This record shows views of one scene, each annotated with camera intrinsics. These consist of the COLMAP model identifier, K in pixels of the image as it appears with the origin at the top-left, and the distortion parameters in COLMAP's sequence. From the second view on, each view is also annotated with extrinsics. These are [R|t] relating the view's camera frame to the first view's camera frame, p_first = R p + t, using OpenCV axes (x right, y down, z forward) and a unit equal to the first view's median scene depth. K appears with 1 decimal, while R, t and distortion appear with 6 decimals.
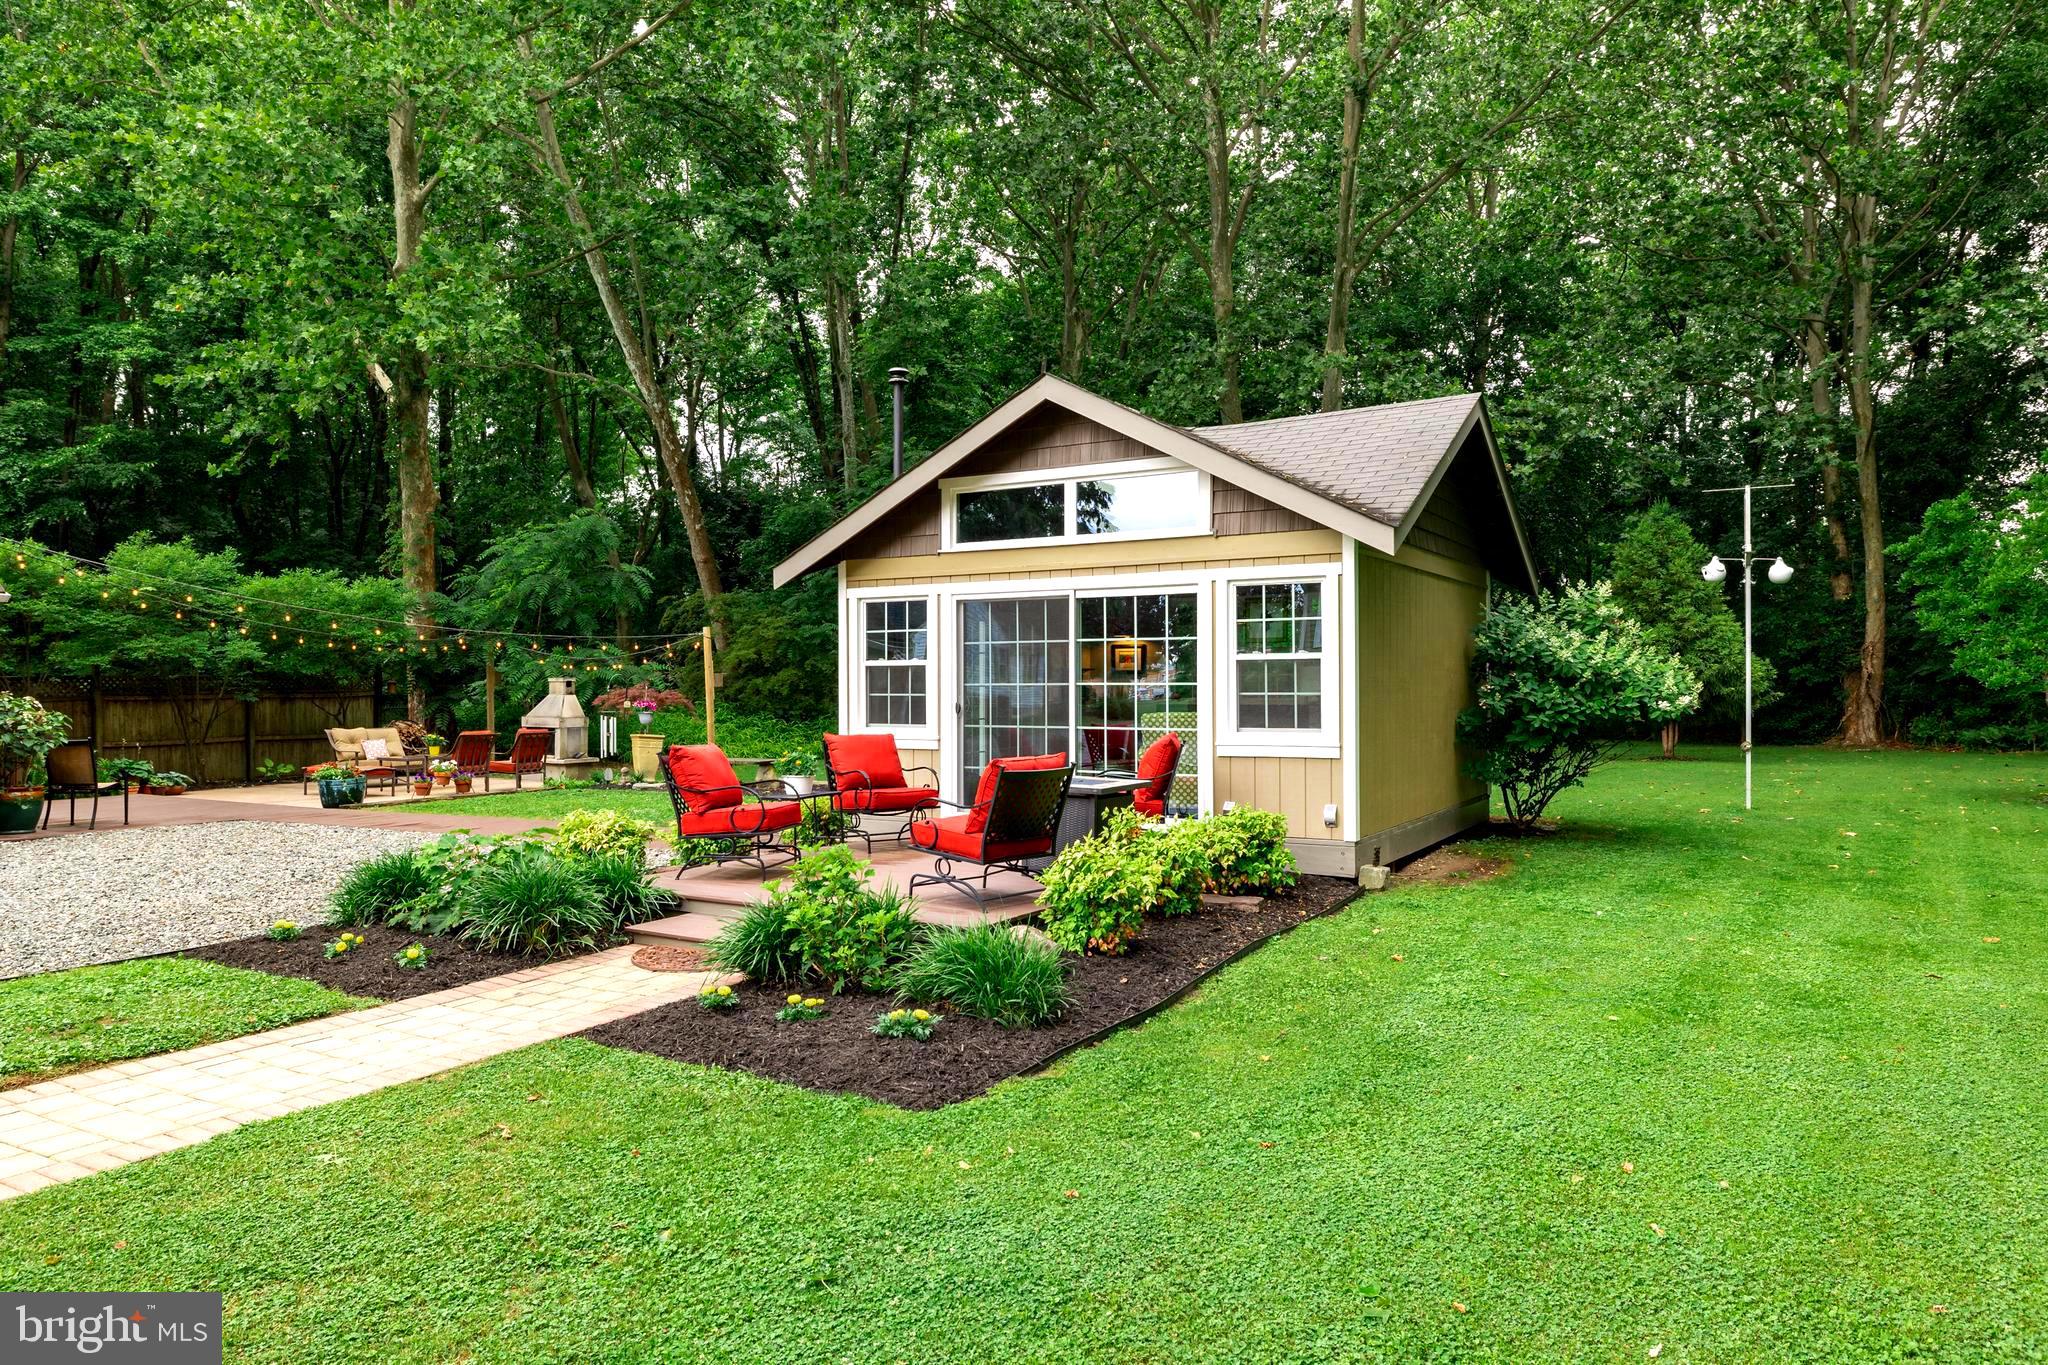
lens RADIAL K [[1317.2, 0, 1025.5], [0, 1317.2, 684.0], [0, 0, 1]] dist [0.023922, 0.003849]
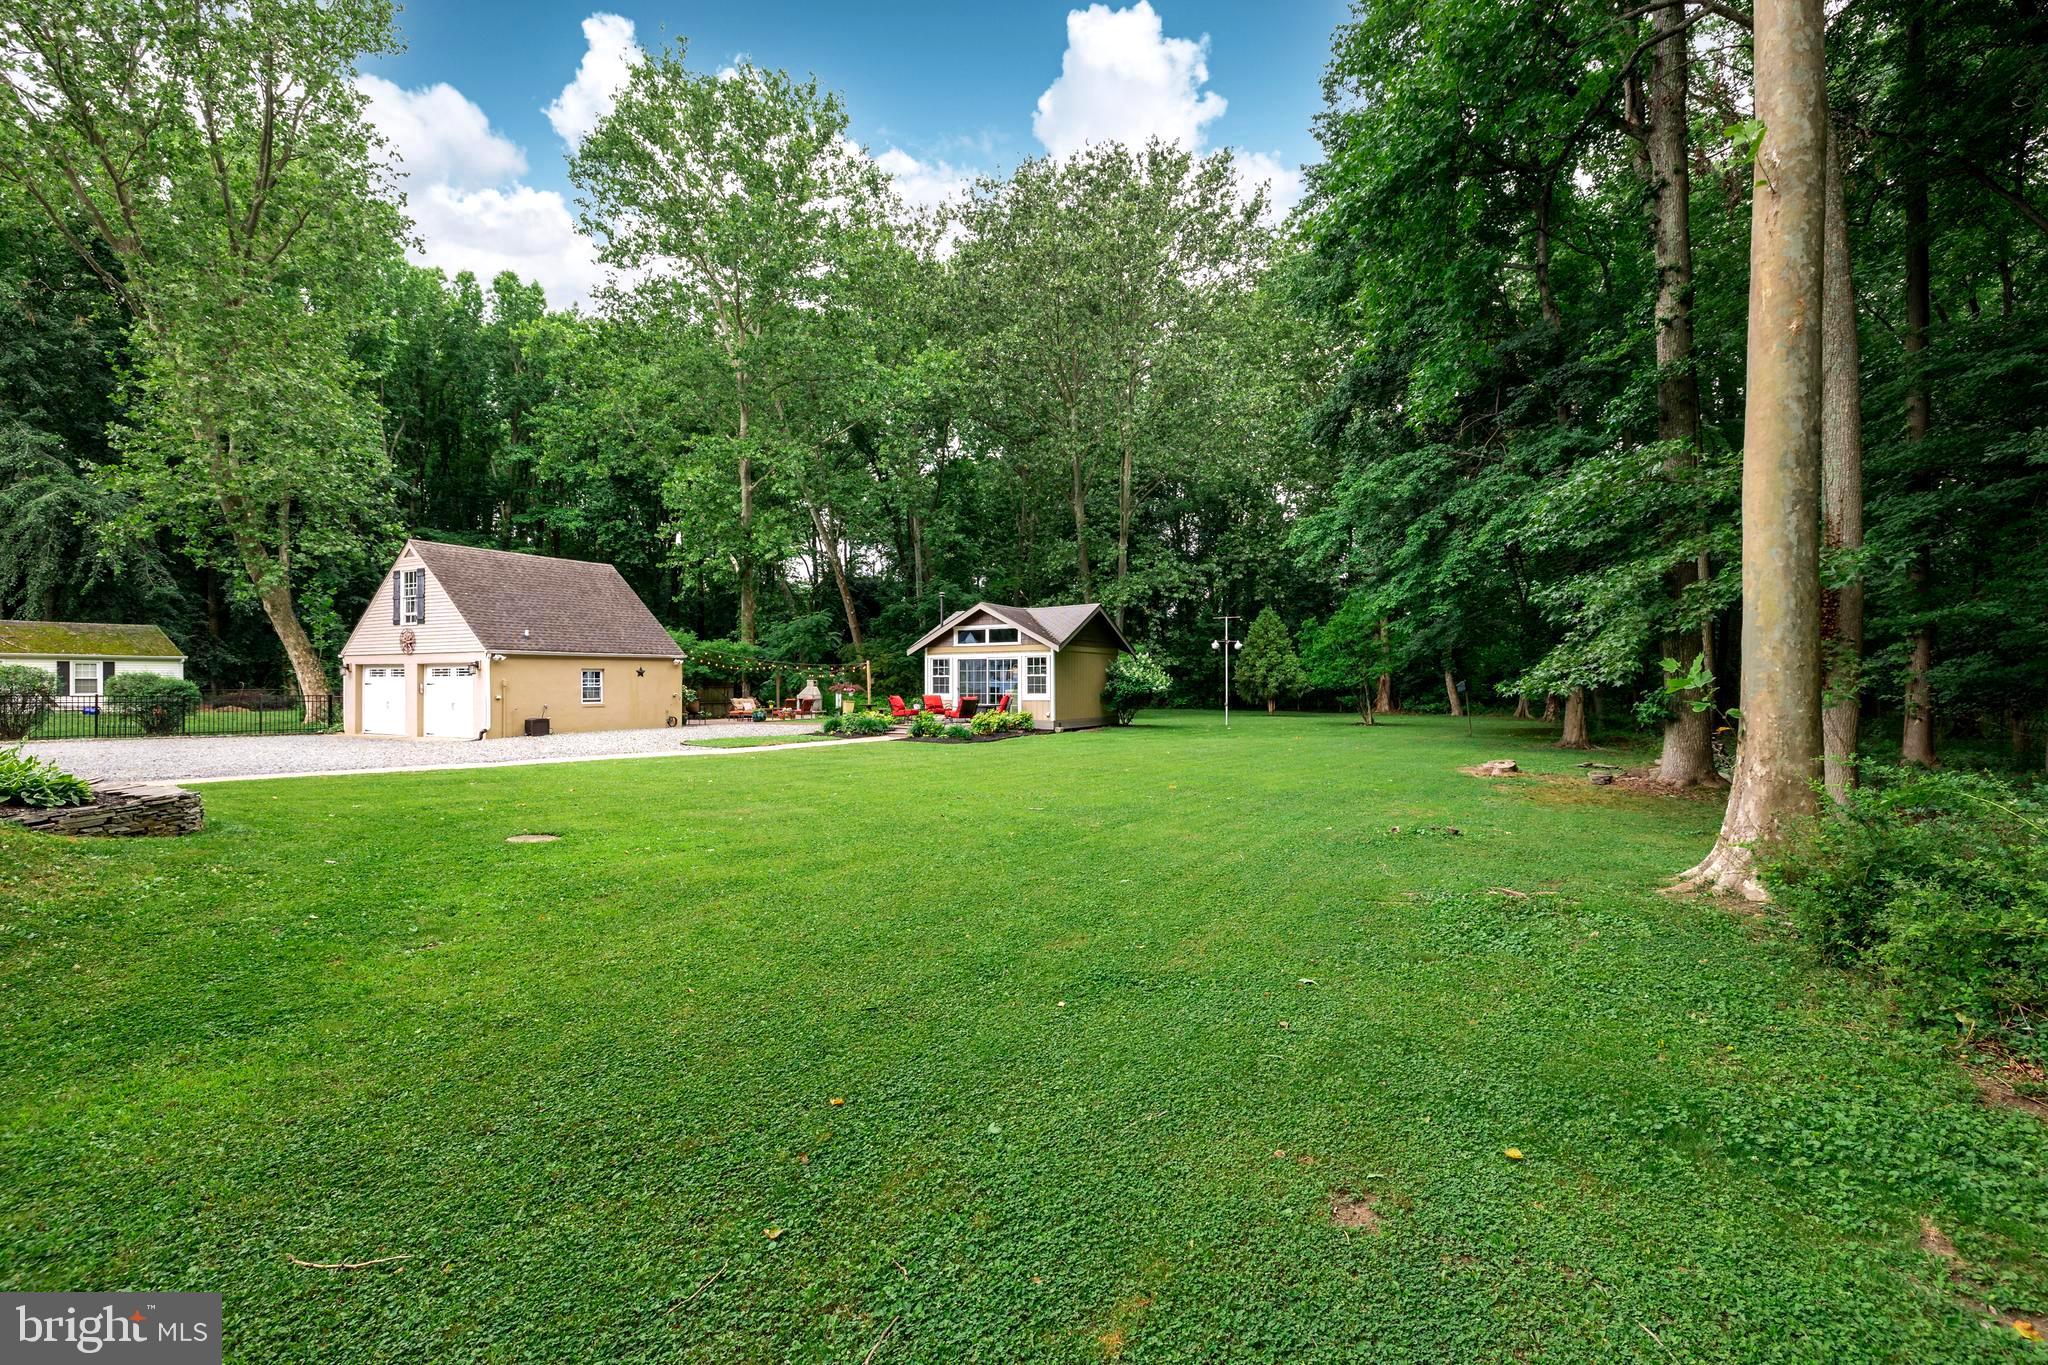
lens RADIAL K [[924.7, 0, 1030.0], [0, 924.7, 680.8], [0, 0, 1]] dist [0.002846, 0.000398]
pose [[0.999995, 0.003220, -0.000445, 0.146116], [-0.003222, 0.999989, -0.003446, 0.004528], [0.000434, 0.003448, 0.999994, -1.530207]]
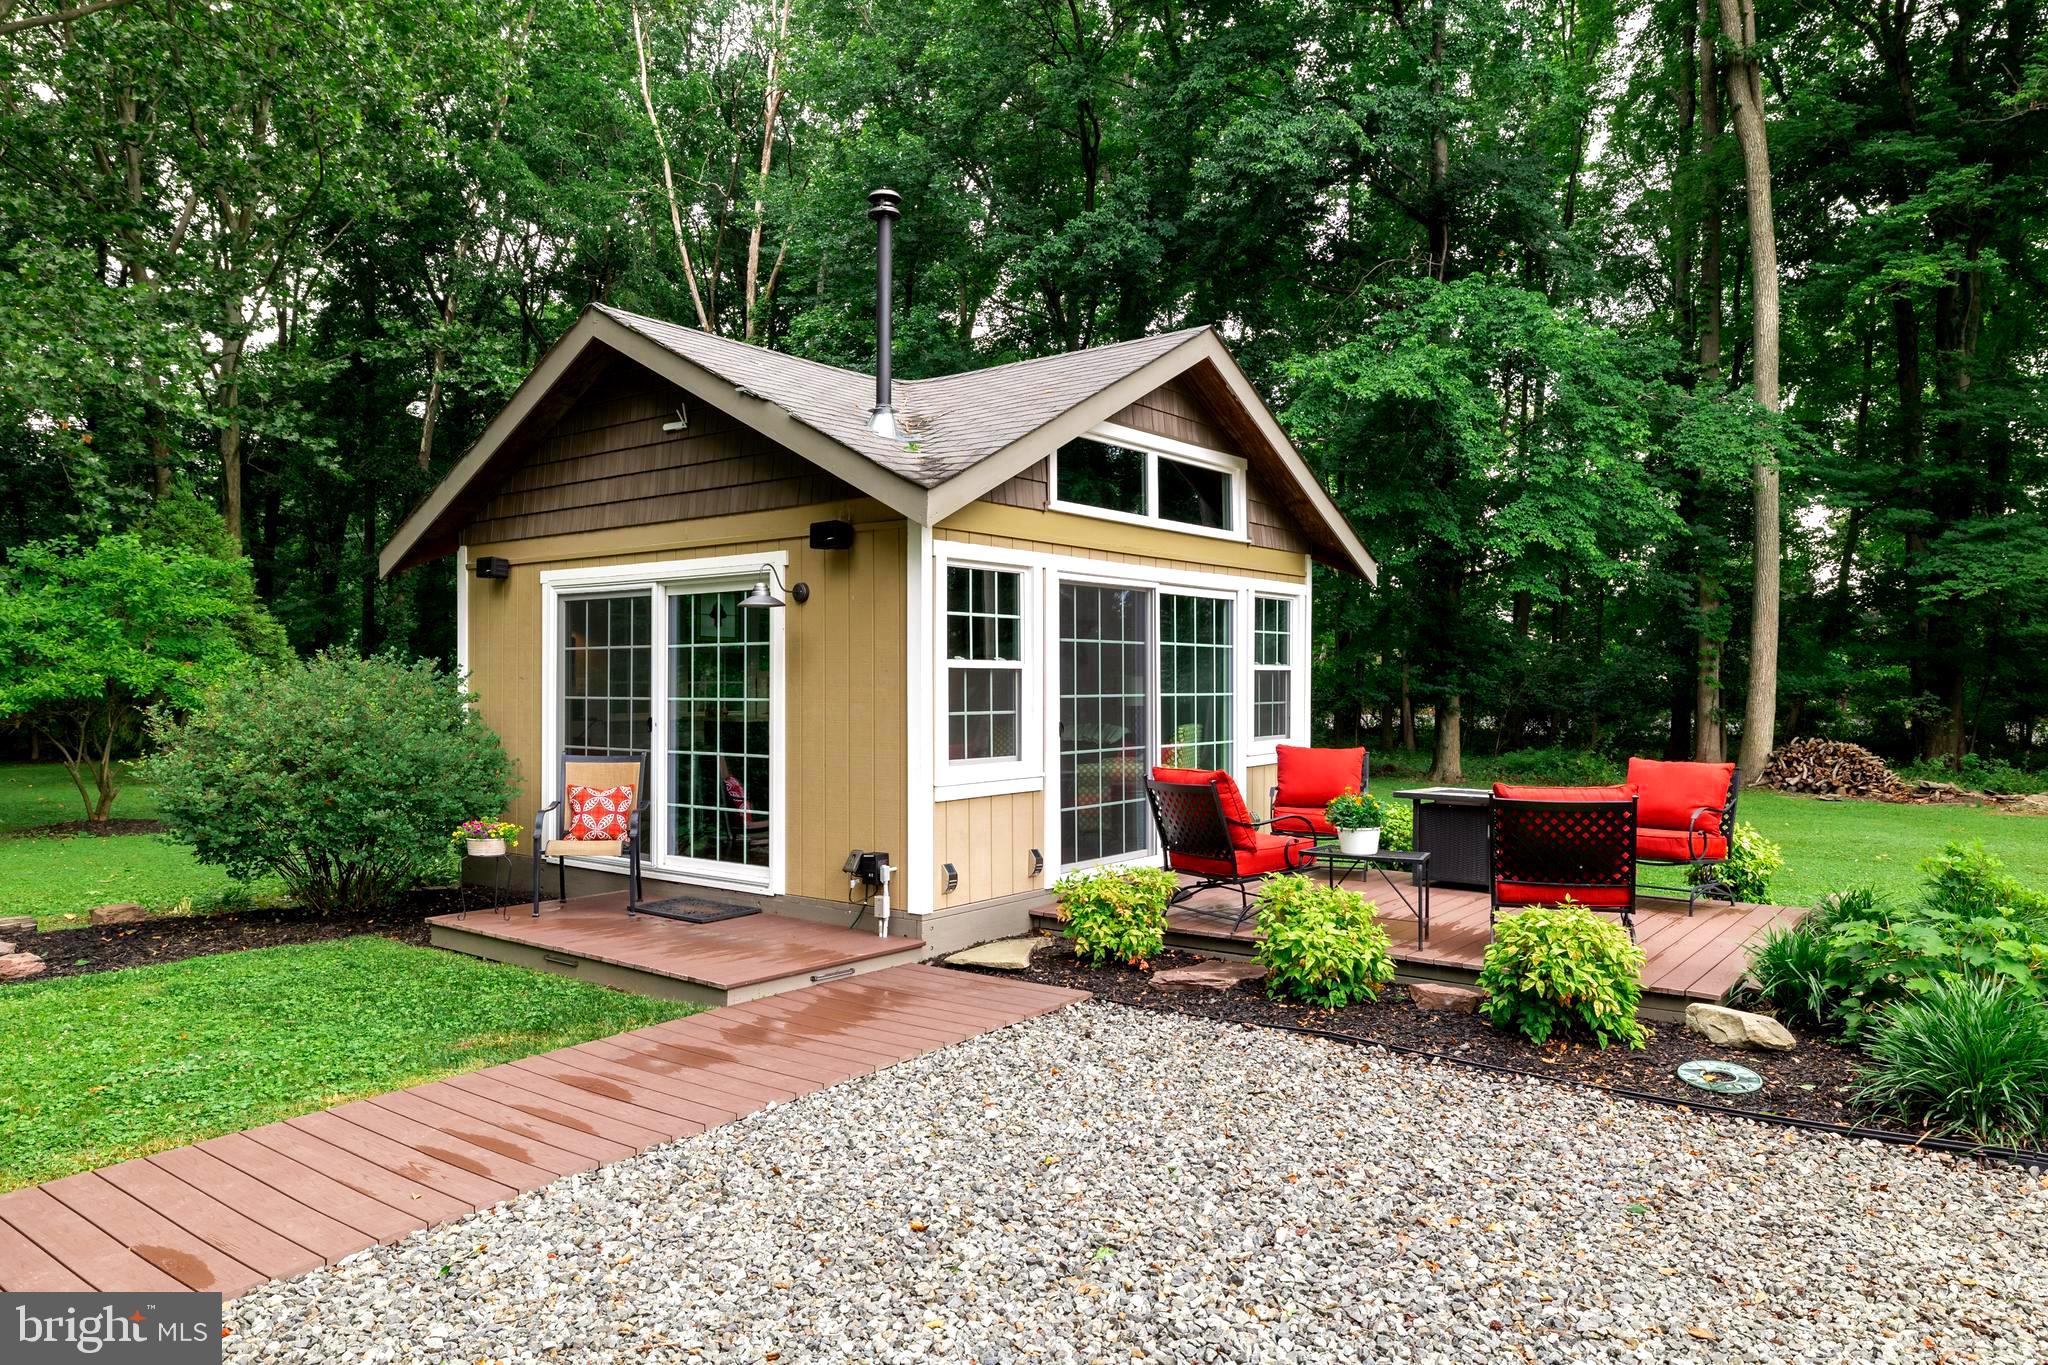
lens RADIAL K [[1317.2, 0, 1013.4], [0, 1317.2, 693.1], [0, 0, 1]] dist [0.023922, 0.003849]
pose [[0.139083, -0.003788, 0.990273, -0.741391], [0.001338, 0.999992, 0.003637, -0.003733], [-0.990280, 0.000819, 0.139087, 0.892960]]
